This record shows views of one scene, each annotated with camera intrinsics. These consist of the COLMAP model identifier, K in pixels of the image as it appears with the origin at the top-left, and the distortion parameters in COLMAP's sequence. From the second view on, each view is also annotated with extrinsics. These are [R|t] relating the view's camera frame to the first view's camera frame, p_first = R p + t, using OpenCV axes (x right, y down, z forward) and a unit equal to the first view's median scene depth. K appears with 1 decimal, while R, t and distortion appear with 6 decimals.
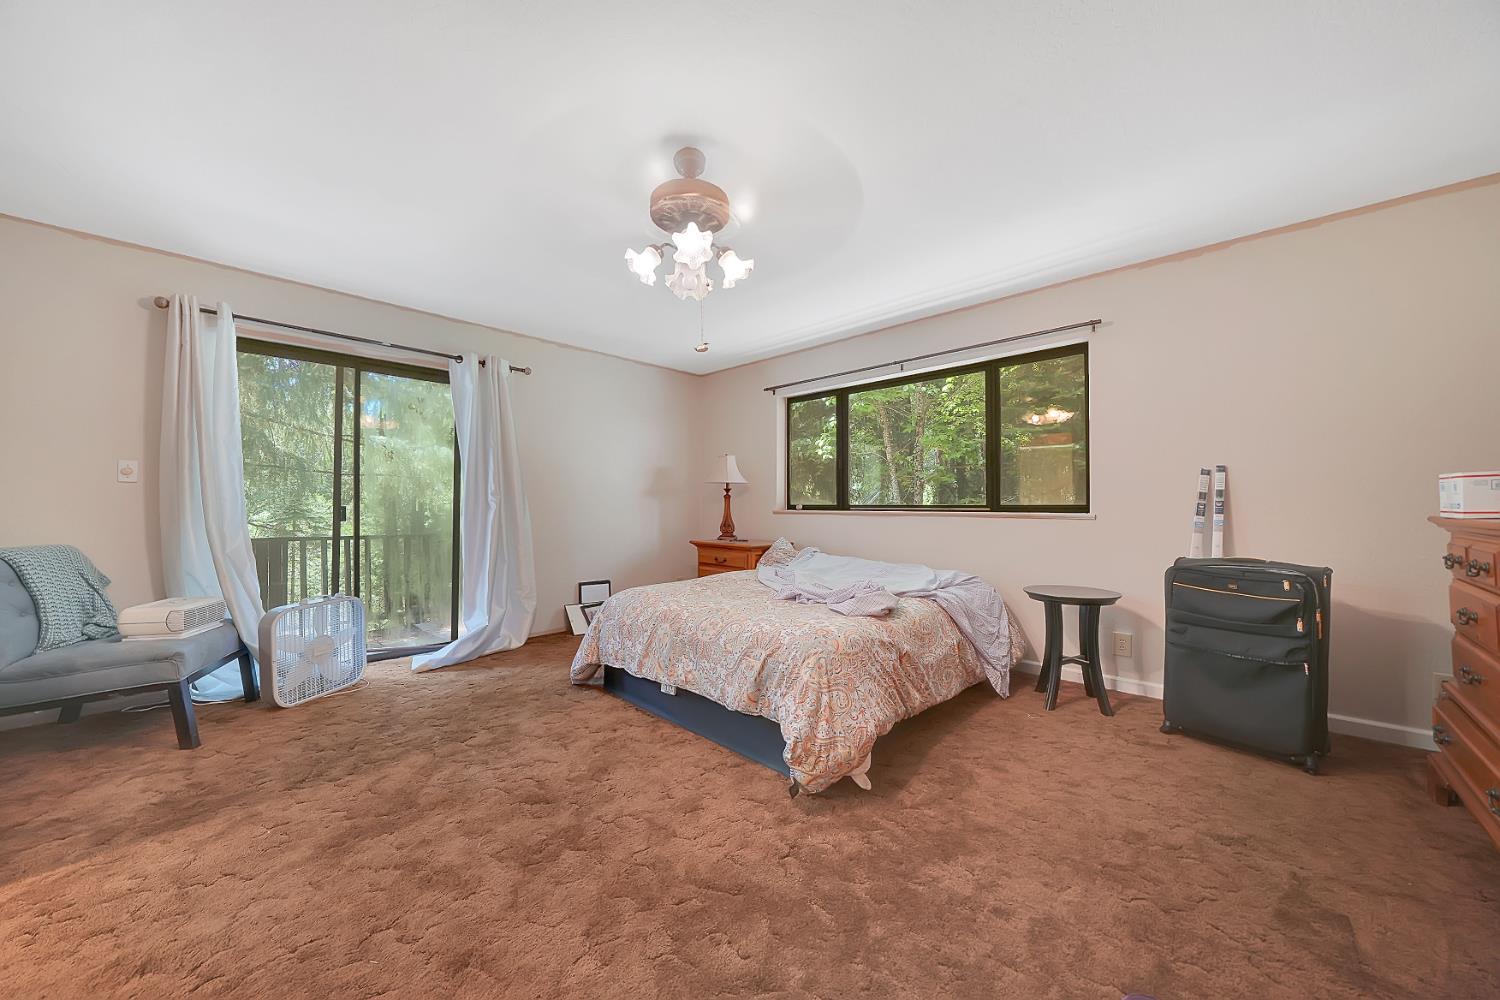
lens RADIAL K [[526.2, 0, 759.7], [0, 526.2, 505.2], [0, 0, 1]] dist [-0.016567, 0.000297]
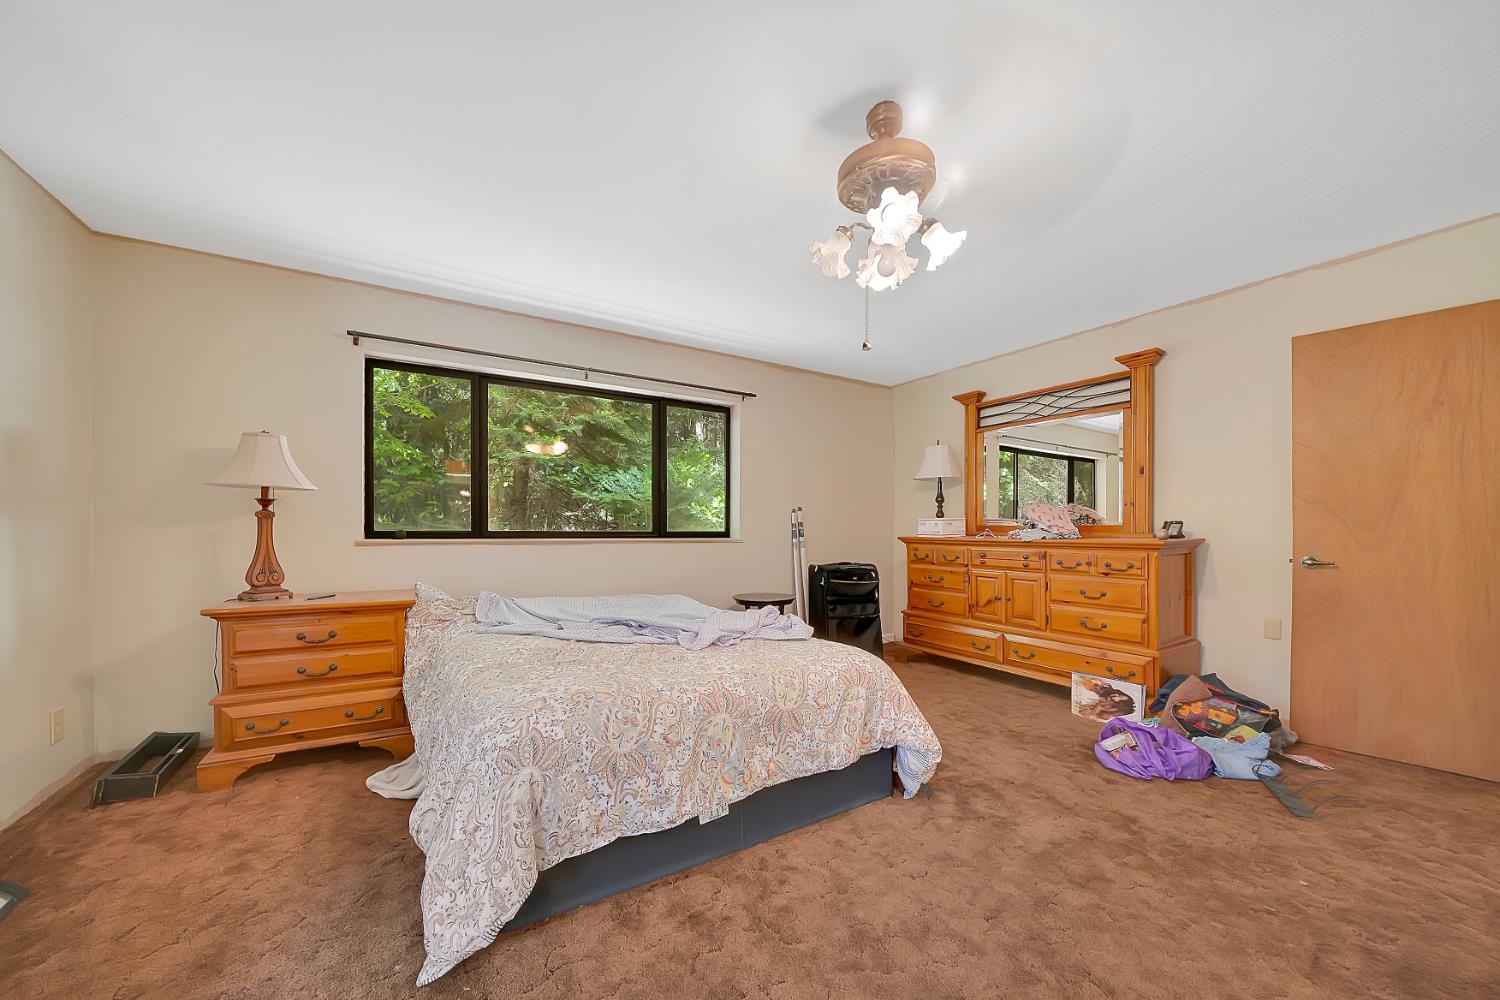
lens RADIAL K [[526.2, 0, 738.3], [0, 526.2, 536.7], [0, 0, 1]] dist [-0.016567, 0.000297]
pose [[0.273945, -0.008989, 0.961703, -0.511594], [-0.001707, 0.999950, 0.009833, -0.000434], [-0.961744, -0.004336, 0.273916, 0.512411]]
